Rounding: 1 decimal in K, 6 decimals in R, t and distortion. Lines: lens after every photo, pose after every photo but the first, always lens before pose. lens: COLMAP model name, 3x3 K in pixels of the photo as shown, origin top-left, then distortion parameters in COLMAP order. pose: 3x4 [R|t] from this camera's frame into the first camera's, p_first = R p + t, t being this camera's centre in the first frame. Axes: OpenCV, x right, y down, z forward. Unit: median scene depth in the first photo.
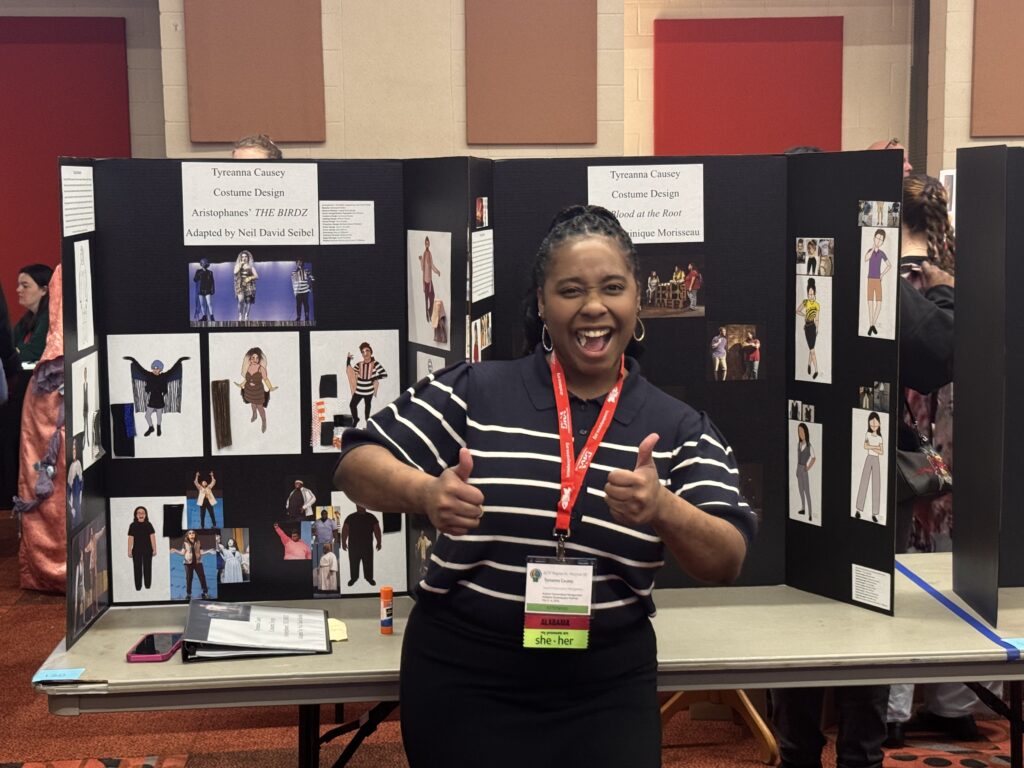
lens RADIAL K [[1583.4, 0, 512.8], [0, 1583.4, 380.7], [0, 0, 1]] dist [-0.001368, 0.000000]
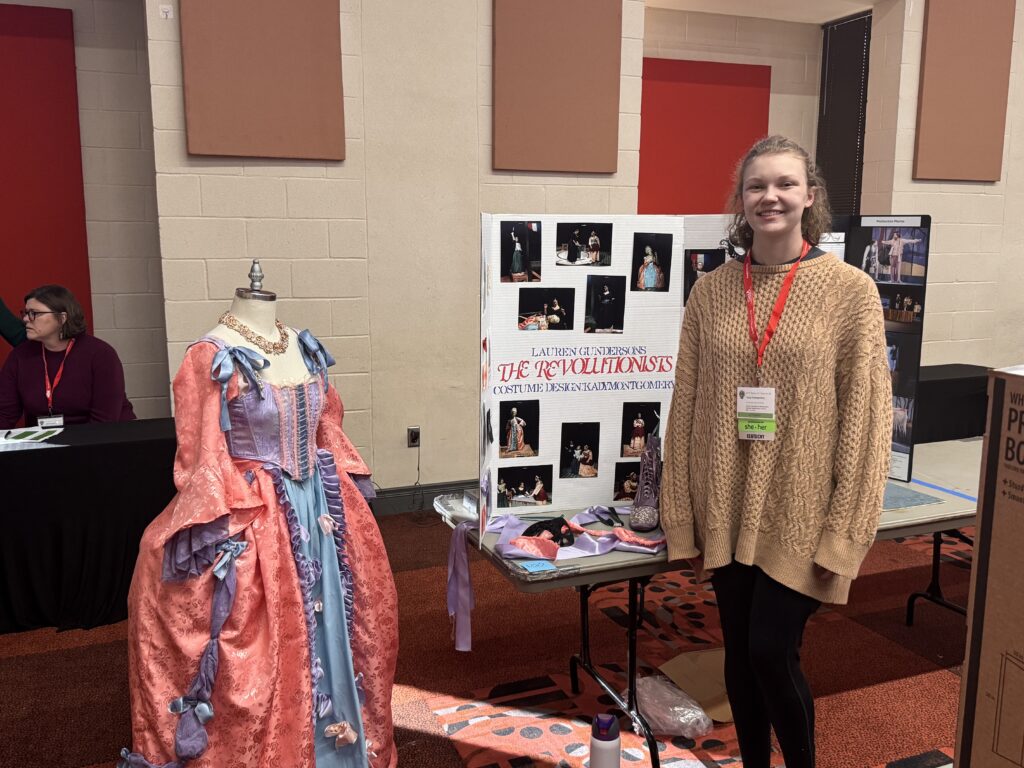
lens RADIAL K [[979.2, 0, 510.5], [0, 979.2, 391.6], [0, 0, 1]] dist [-0.021210, 0.000000]
pose [[0.951902, -0.034112, 0.304497, -0.287406], [0.015913, 0.997946, 0.062053, -0.077400], [-0.305988, -0.054223, 0.950490, 0.634402]]
